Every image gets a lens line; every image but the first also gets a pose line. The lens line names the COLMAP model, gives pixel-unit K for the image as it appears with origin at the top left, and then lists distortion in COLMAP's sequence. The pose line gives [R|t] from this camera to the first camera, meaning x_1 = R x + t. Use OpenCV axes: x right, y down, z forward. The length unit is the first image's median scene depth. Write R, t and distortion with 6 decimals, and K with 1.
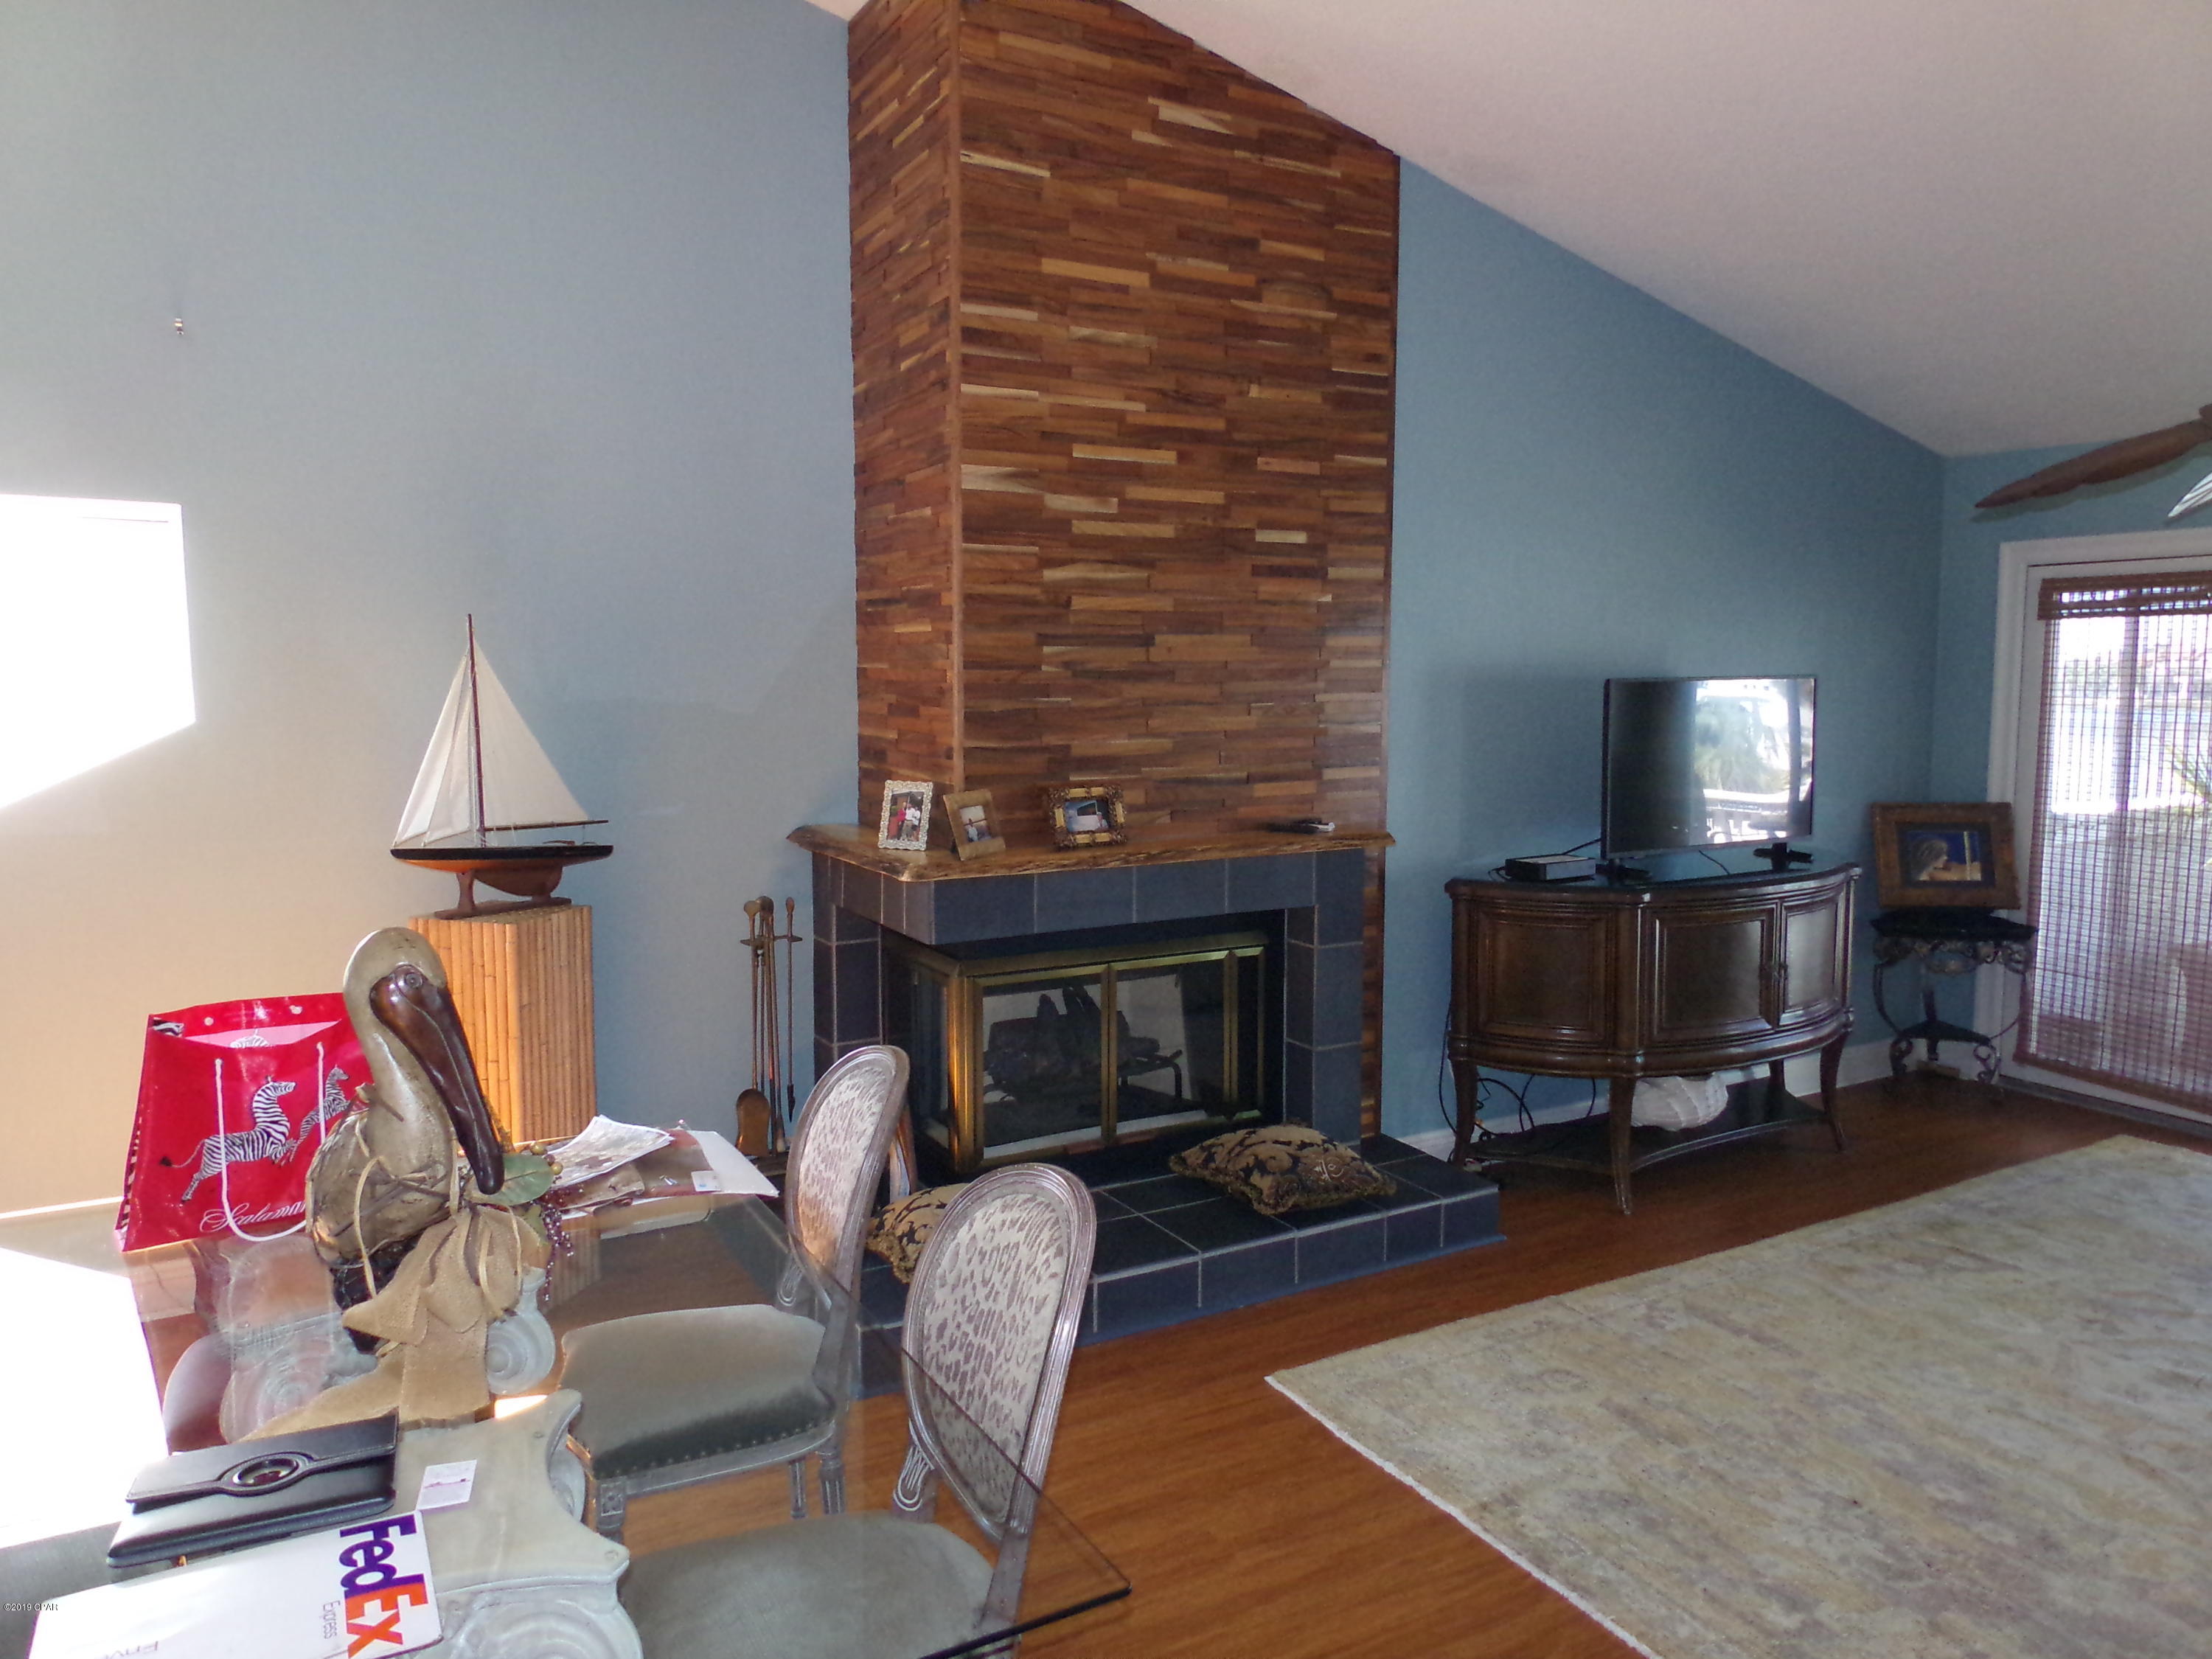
lens RADIAL K [[1477.3, 0, 1114.9], [0, 1477.3, 833.2], [0, 0, 1]] dist [0.033541, -0.047032]
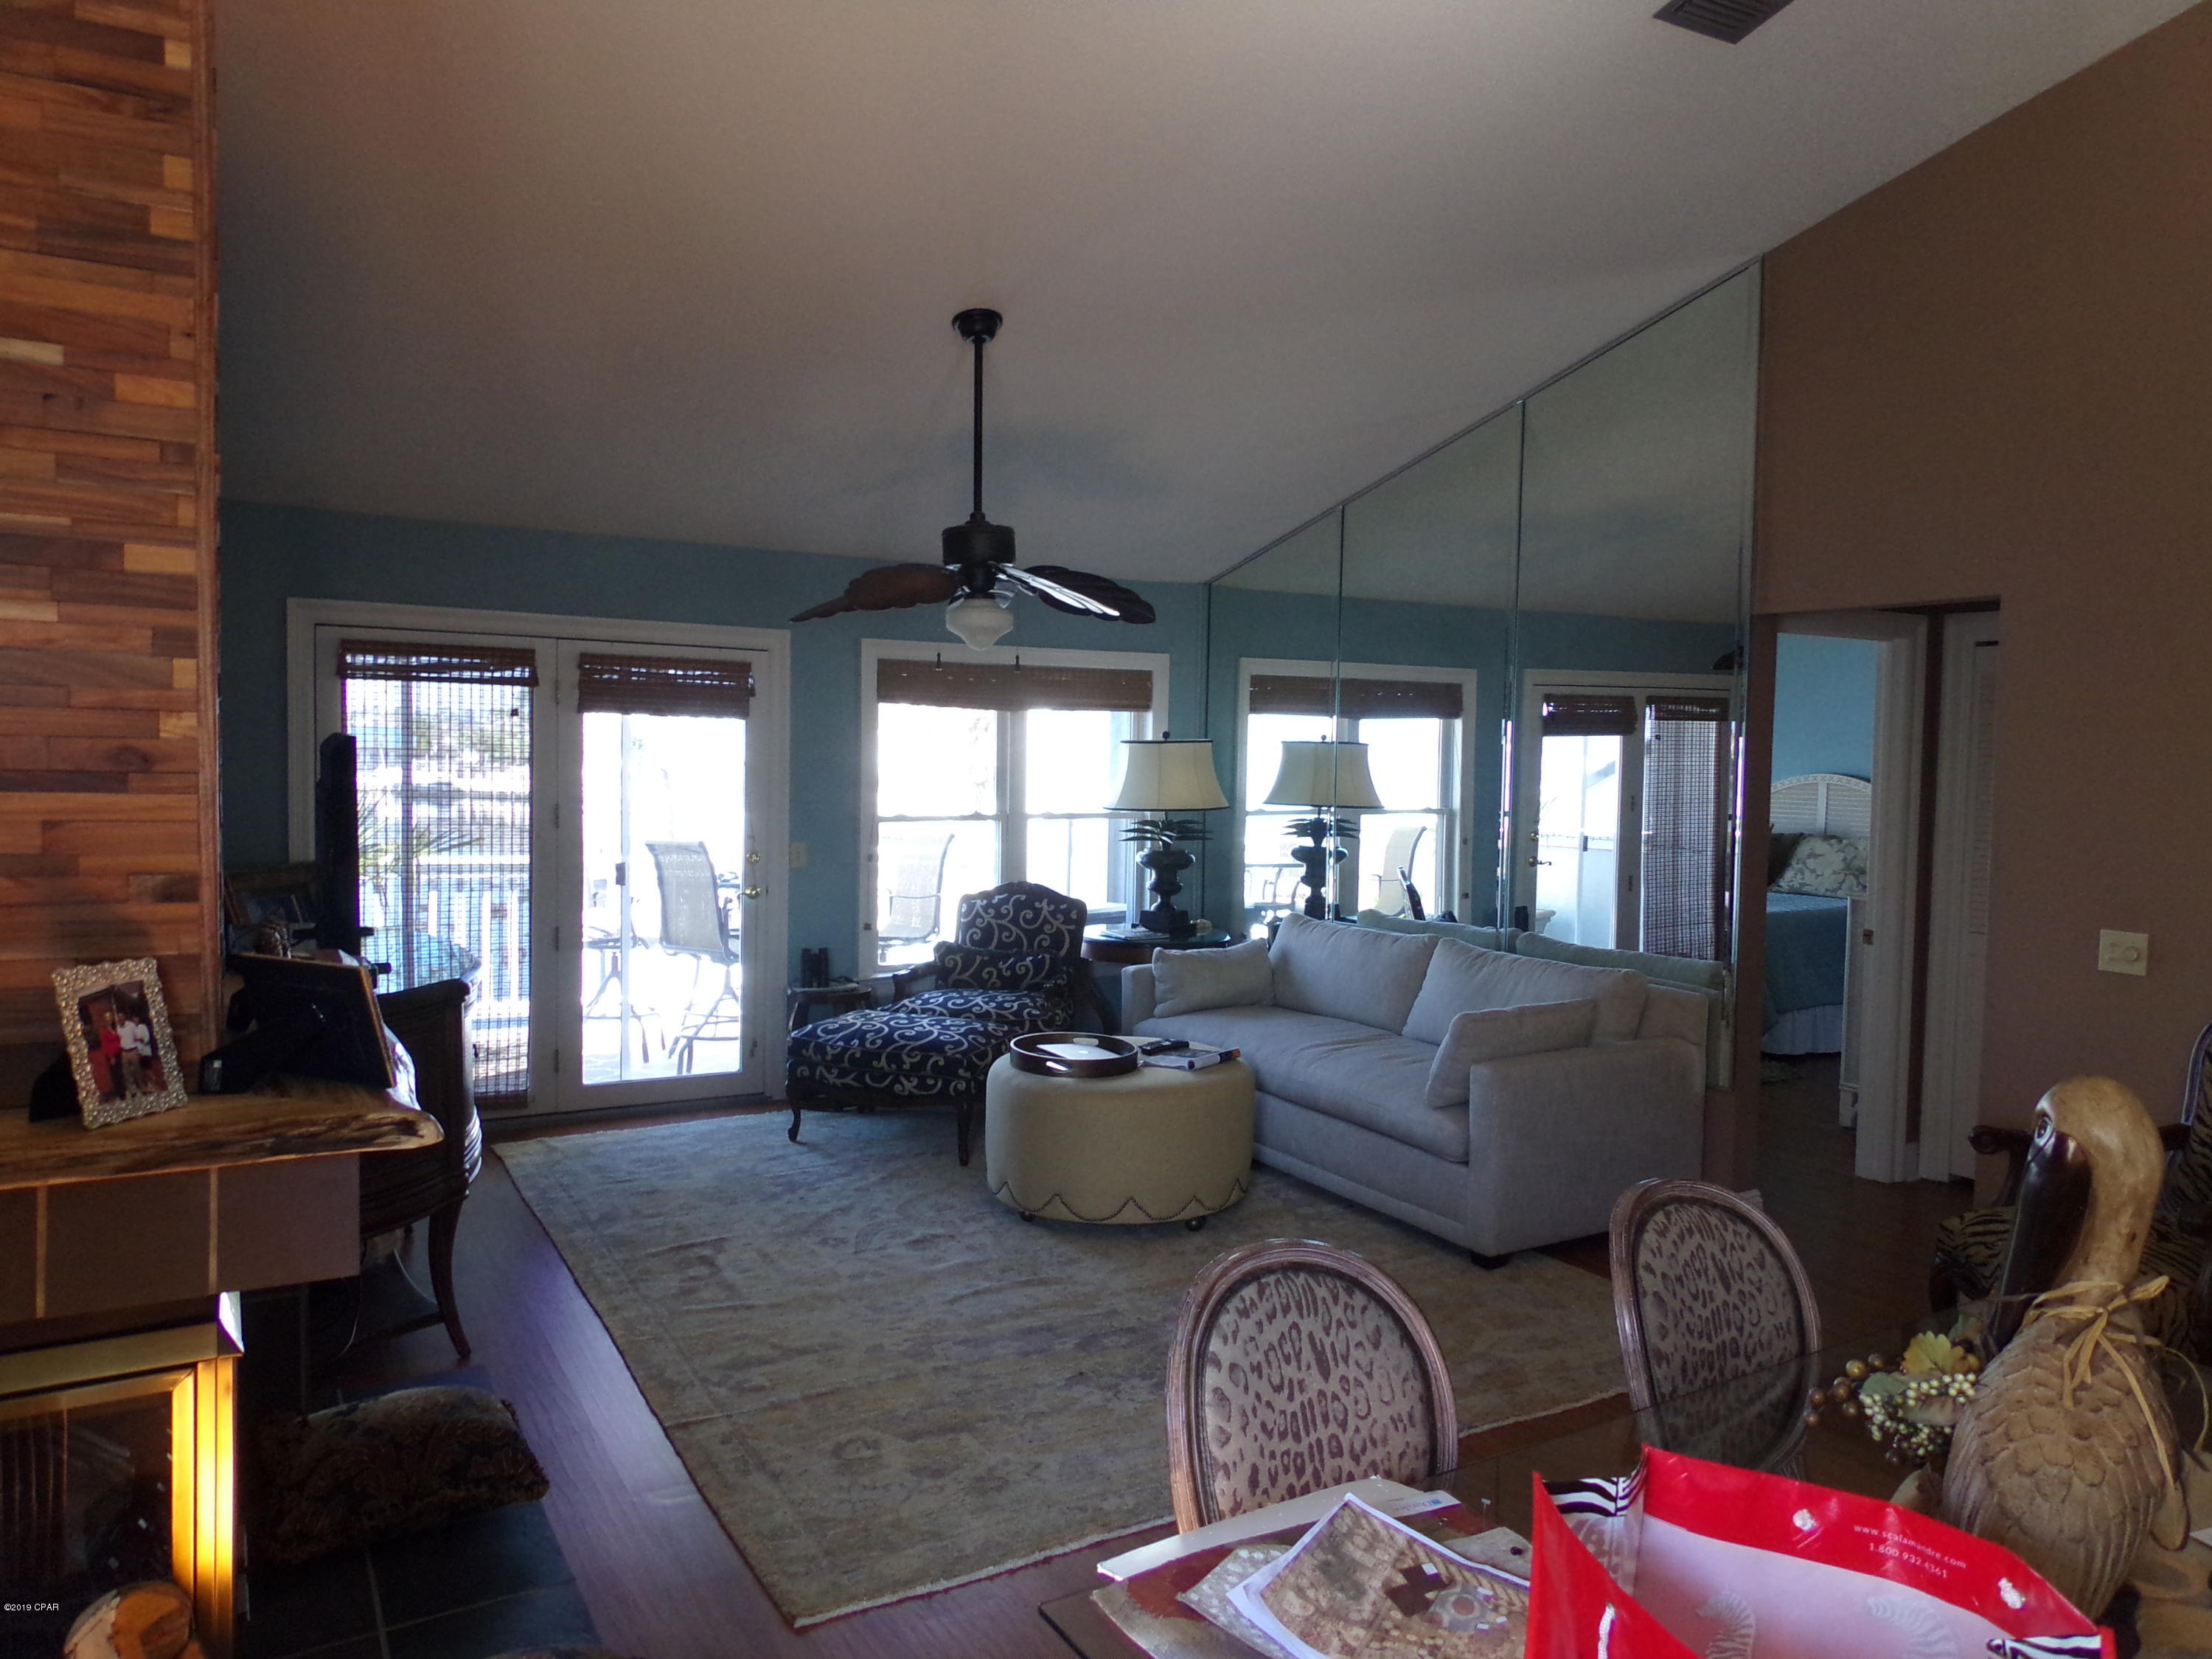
lens RADIAL K [[1477.3, 0, 1114.9], [0, 1477.3, 833.2], [0, 0, 1]] dist [0.033541, -0.047032]
pose [[-0.027432, -0.055142, 0.998102, -0.444224], [0.084185, 0.994803, 0.057273, -0.055757], [-0.996072, 0.085596, -0.022648, 0.539723]]
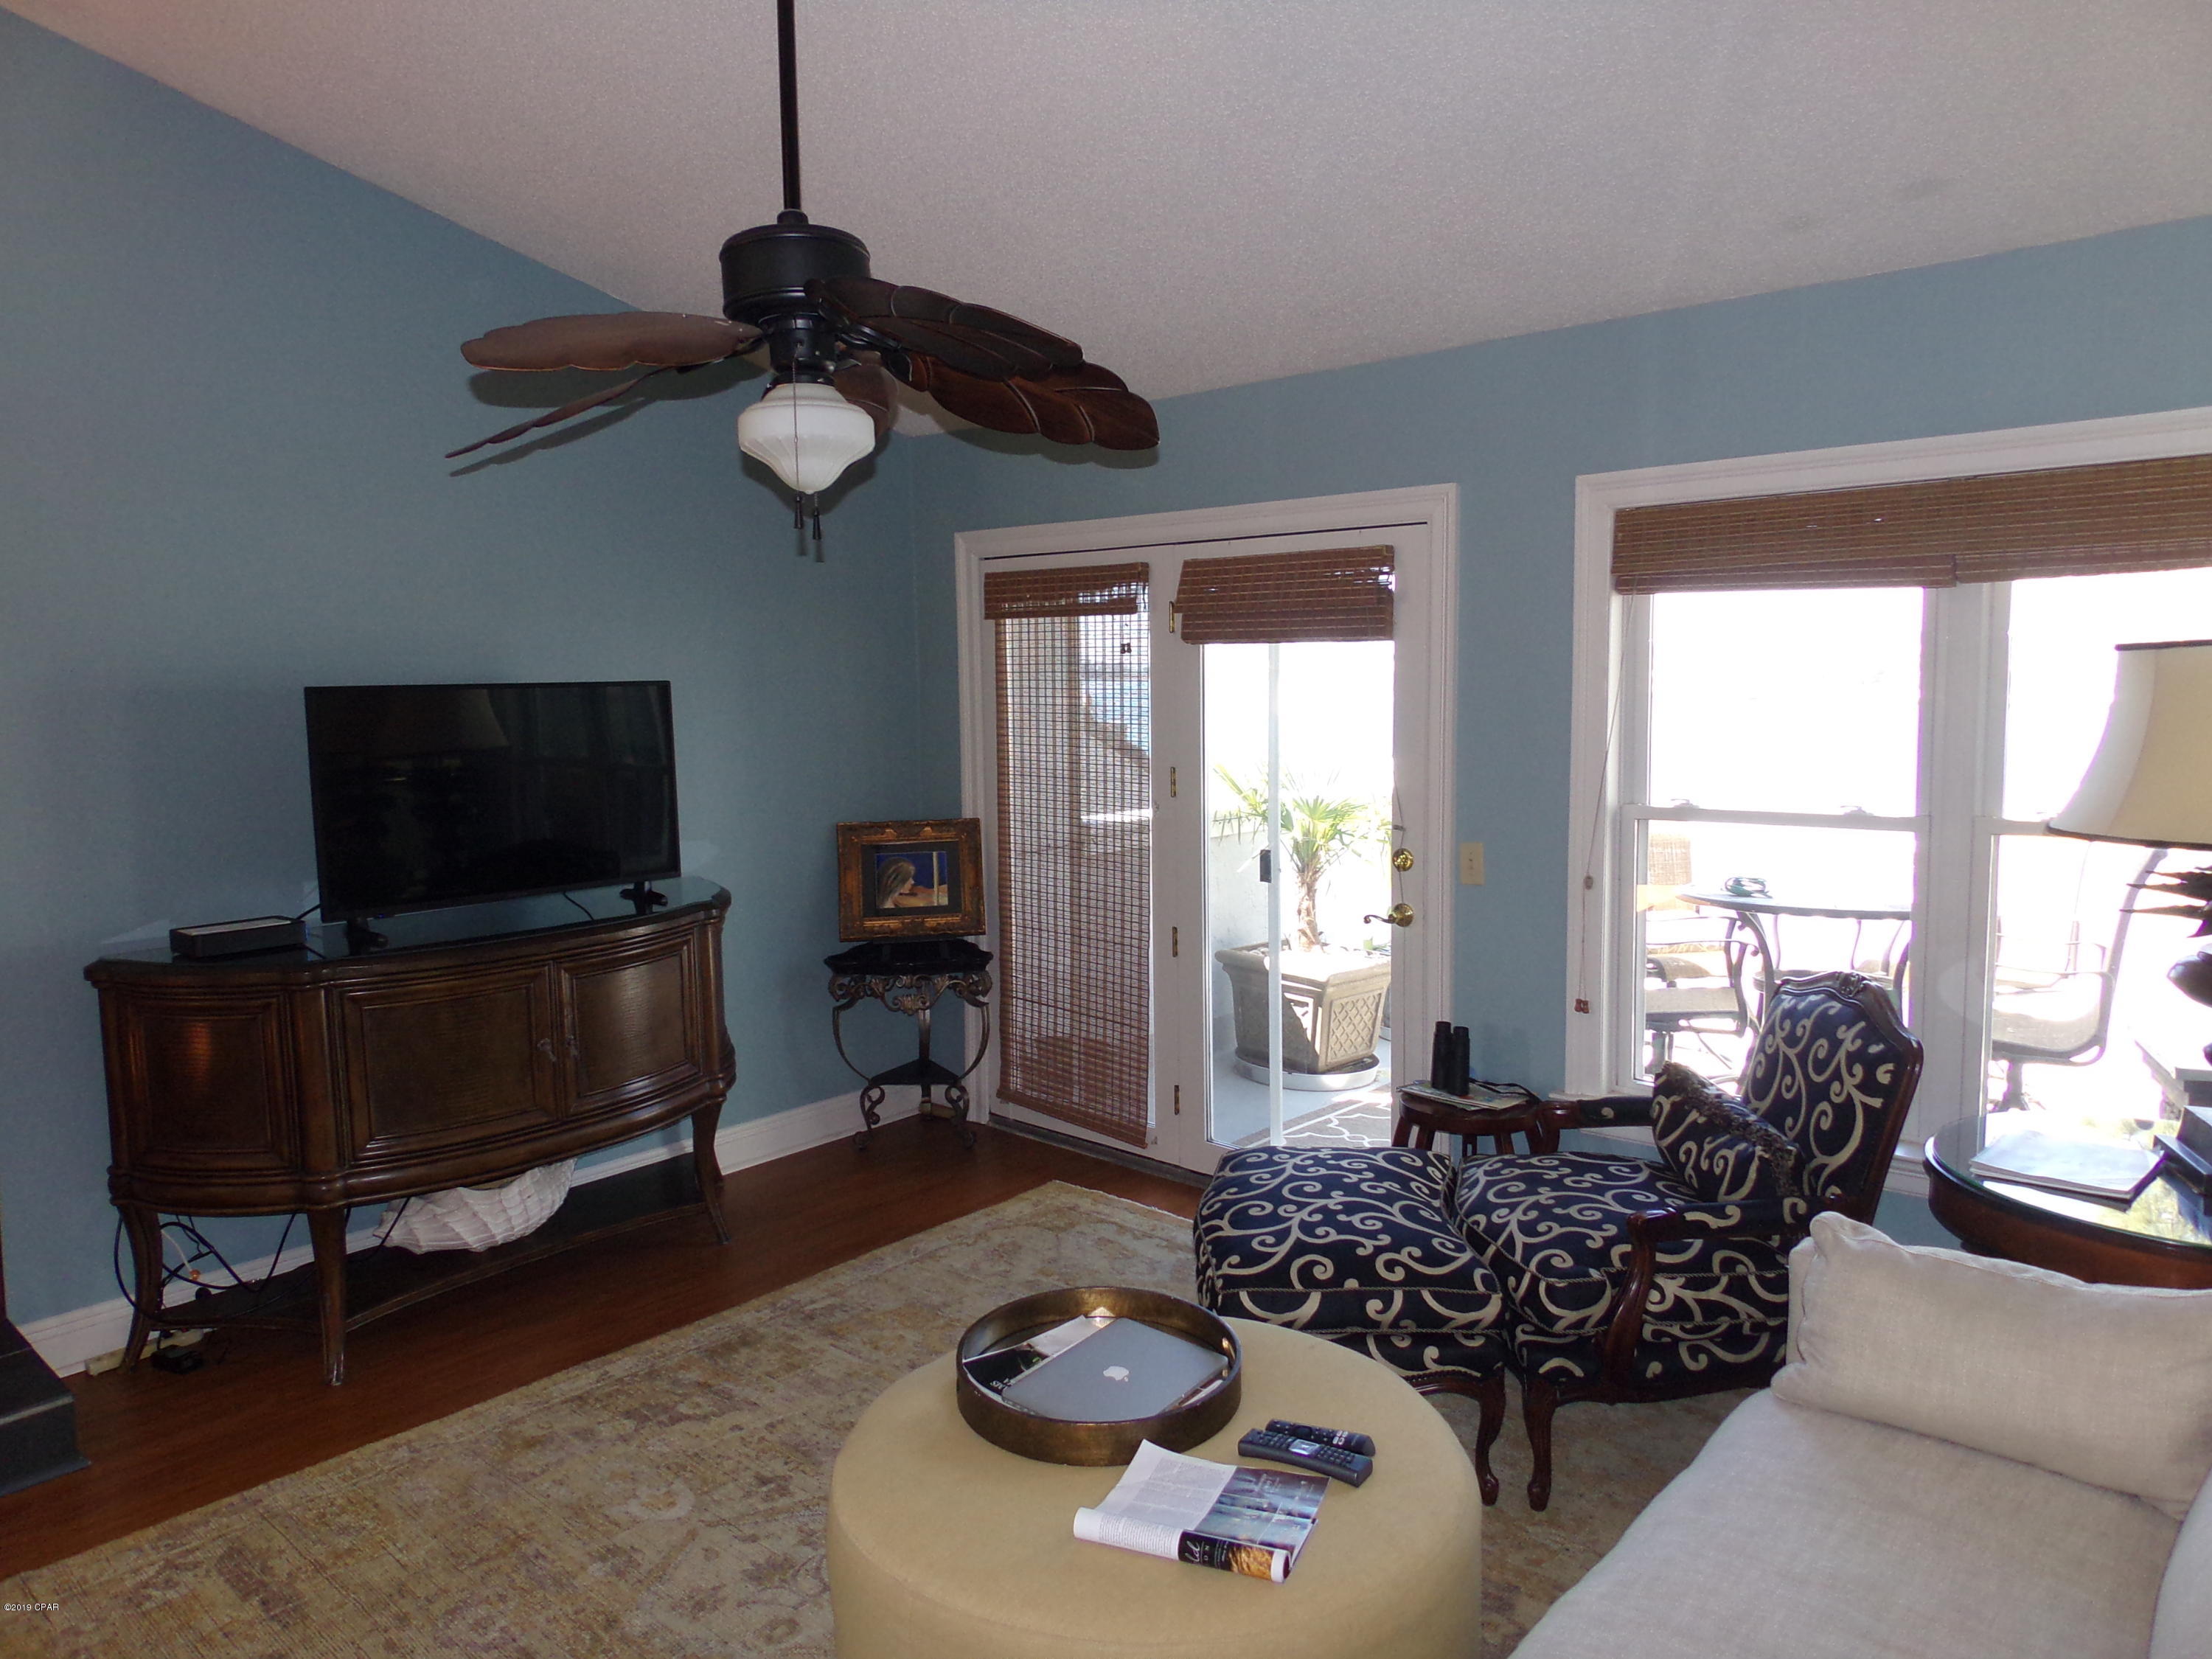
lens RADIAL K [[1477.3, 0, 1114.9], [0, 1477.3, 833.2], [0, 0, 1]] dist [0.033541, -0.047032]
pose [[0.942432, -0.041941, 0.331757, 0.420410], [0.042527, 0.999080, 0.005498, -0.014157], [-0.331683, 0.008927, 0.943349, 0.125023]]
